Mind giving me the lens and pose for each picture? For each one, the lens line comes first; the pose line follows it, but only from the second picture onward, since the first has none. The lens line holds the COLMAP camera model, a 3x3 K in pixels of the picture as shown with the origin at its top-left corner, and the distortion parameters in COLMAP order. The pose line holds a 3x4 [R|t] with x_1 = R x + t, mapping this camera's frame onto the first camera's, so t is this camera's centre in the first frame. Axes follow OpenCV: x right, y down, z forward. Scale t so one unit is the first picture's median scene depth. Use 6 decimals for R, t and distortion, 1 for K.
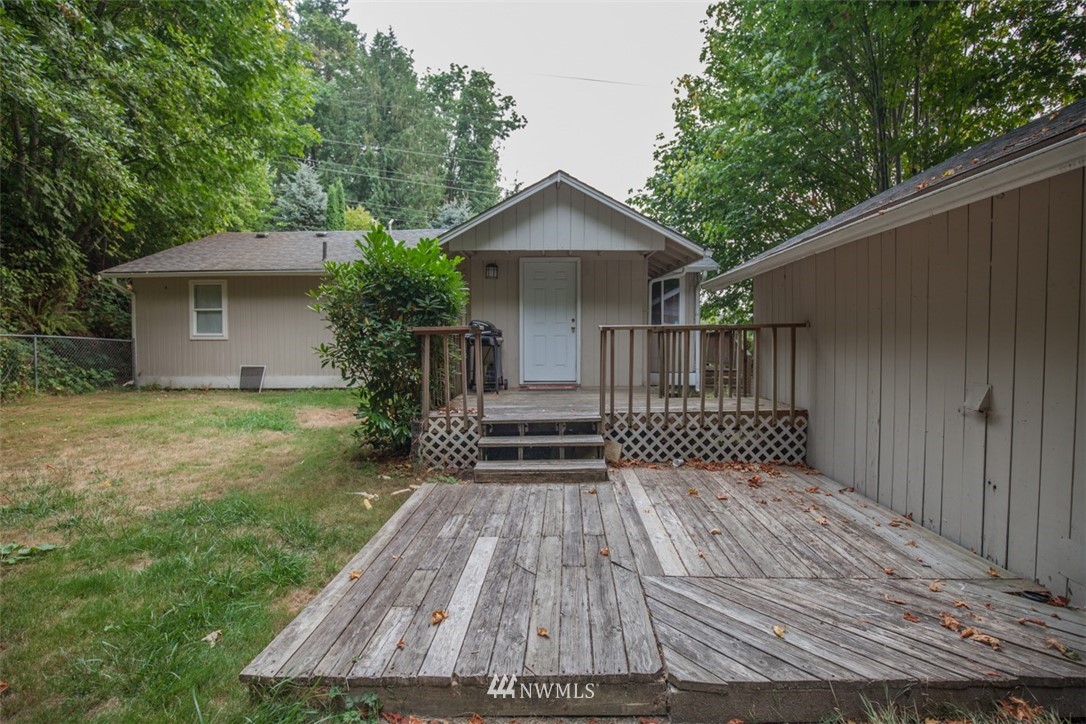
lens RADIAL K [[512.5, 0, 546.2], [0, 512.5, 362.0], [0, 0, 1]] dist [-0.040623, 0.010463]
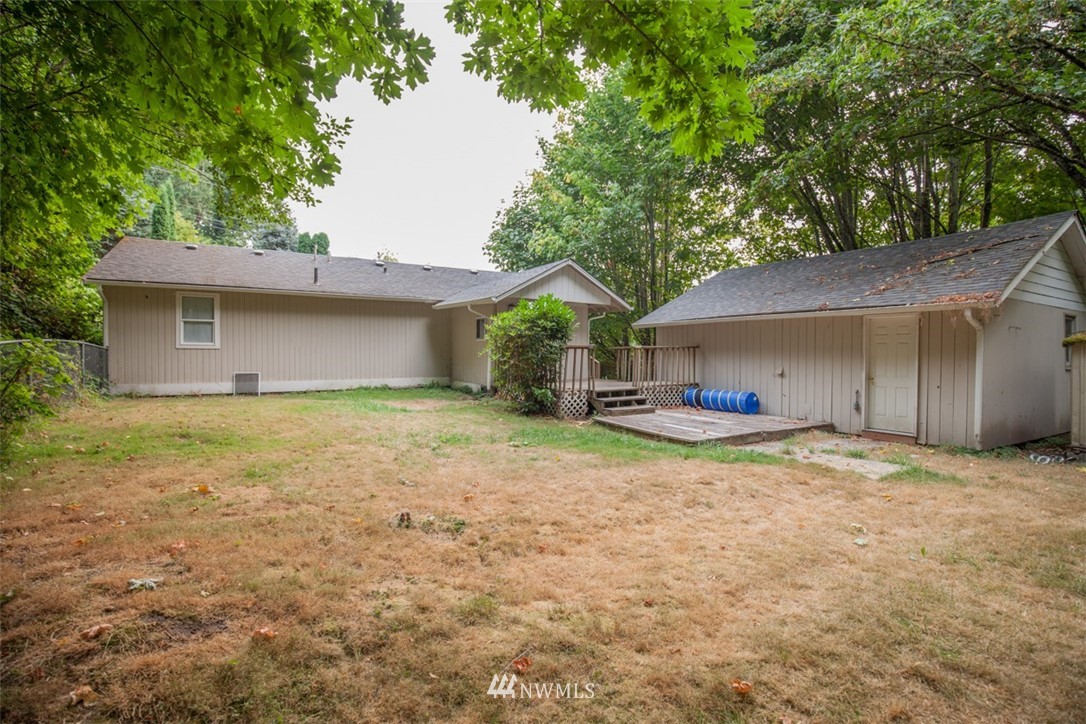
lens RADIAL K [[512.5, 0, 546.2], [0, 512.5, 362.0], [0, 0, 1]] dist [-0.040623, 0.010463]
pose [[0.853074, 0.001227, 0.521789, -0.599528], [0.013286, 0.999622, -0.024073, 0.019756], [-0.521621, 0.027469, 0.852735, -0.291660]]
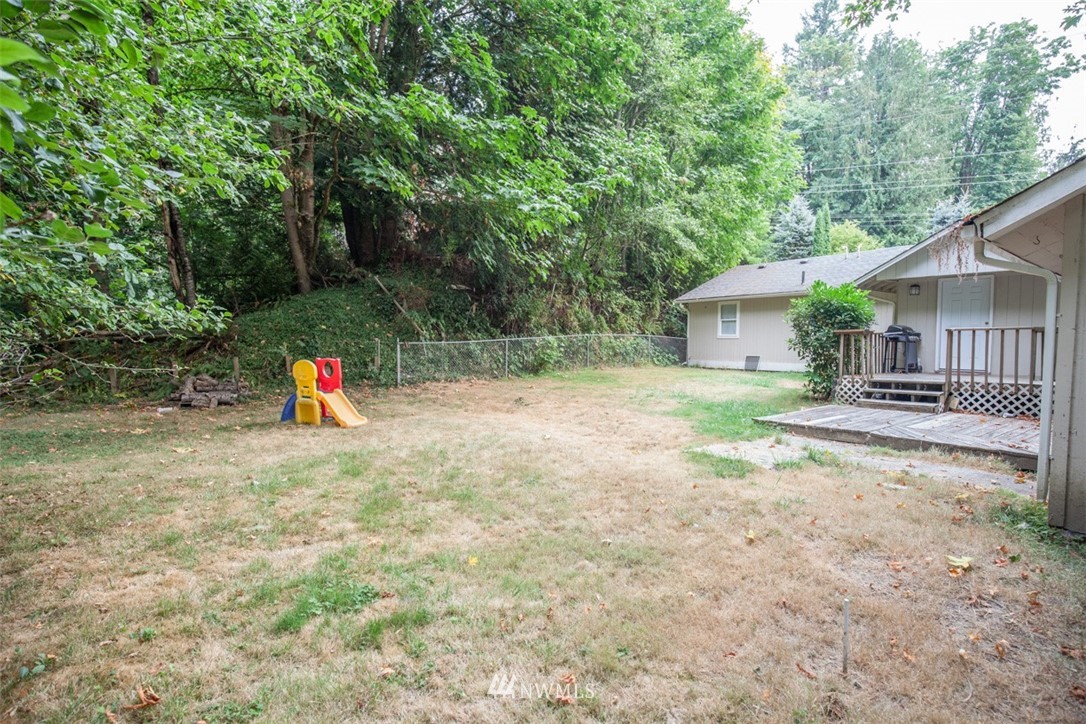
lens RADIAL K [[512.5, 0, 546.2], [0, 512.5, 362.0], [0, 0, 1]] dist [-0.040623, 0.010463]
pose [[0.617934, 0.037469, -0.785336, 0.258253], [-0.041118, 0.999037, 0.015311, 0.030609], [0.785154, 0.022830, 0.618880, -0.469531]]
